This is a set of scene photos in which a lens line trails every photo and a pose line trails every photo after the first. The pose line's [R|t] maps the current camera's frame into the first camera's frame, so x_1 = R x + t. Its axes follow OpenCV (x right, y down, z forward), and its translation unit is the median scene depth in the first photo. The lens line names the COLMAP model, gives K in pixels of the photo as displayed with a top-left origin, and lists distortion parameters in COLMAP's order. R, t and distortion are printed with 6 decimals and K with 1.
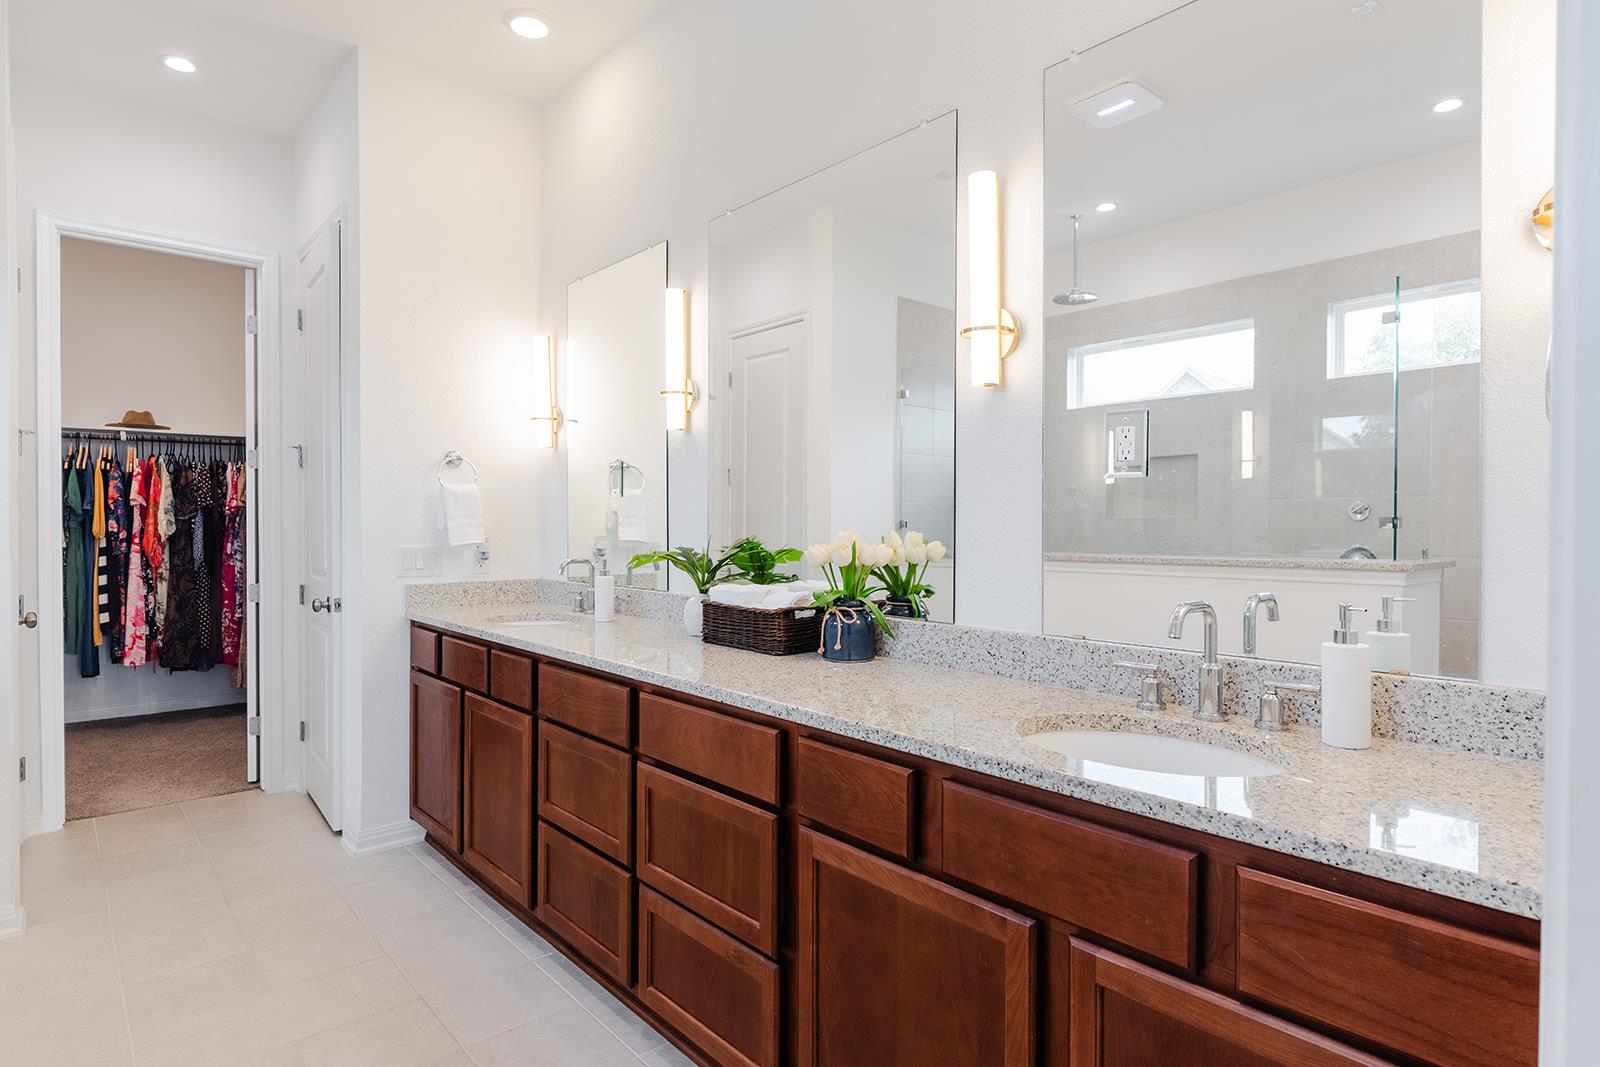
lens RADIAL K [[853.6, 0, 792.5], [0, 853.6, 531.5], [0, 0, 1]] dist [0.007808, -0.003121]
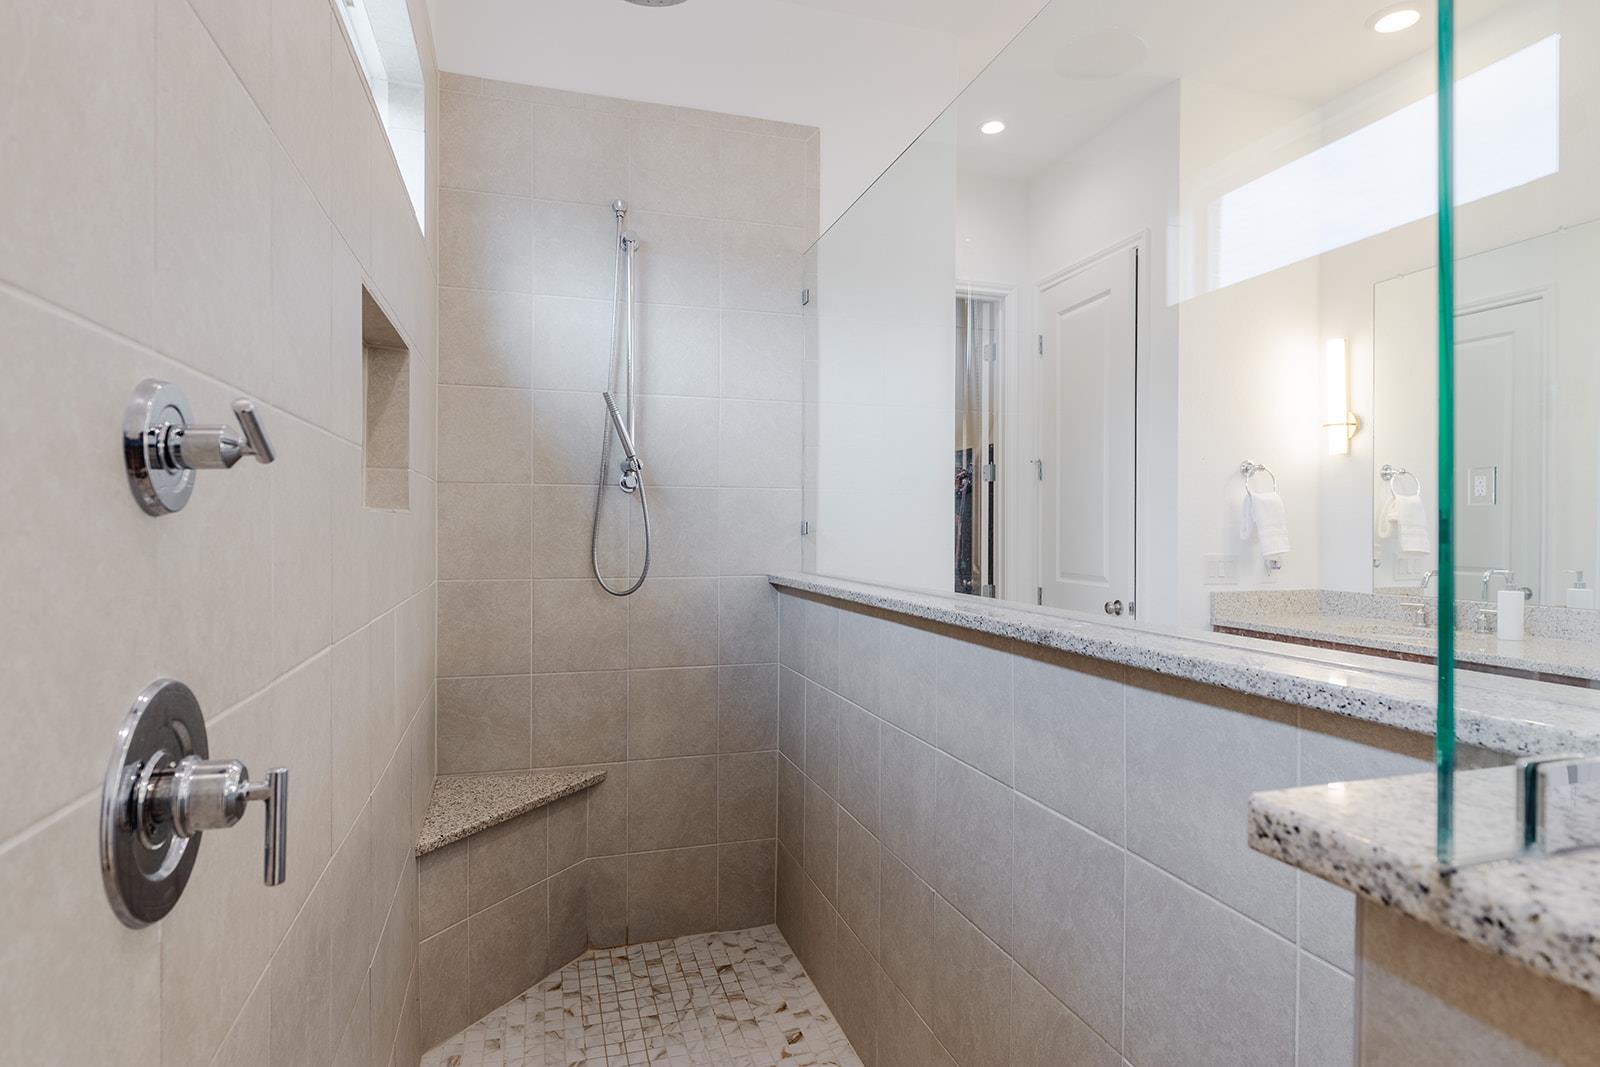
lens RADIAL K [[853.6, 0, 796.4], [0, 853.6, 528.2], [0, 0, 1]] dist [0.007808, -0.003121]
pose [[0.915324, 0.004225, -0.402695, -0.465207], [-0.009176, 0.999904, -0.010366, 0.001193], [0.402613, 0.013183, 0.915276, -0.130812]]
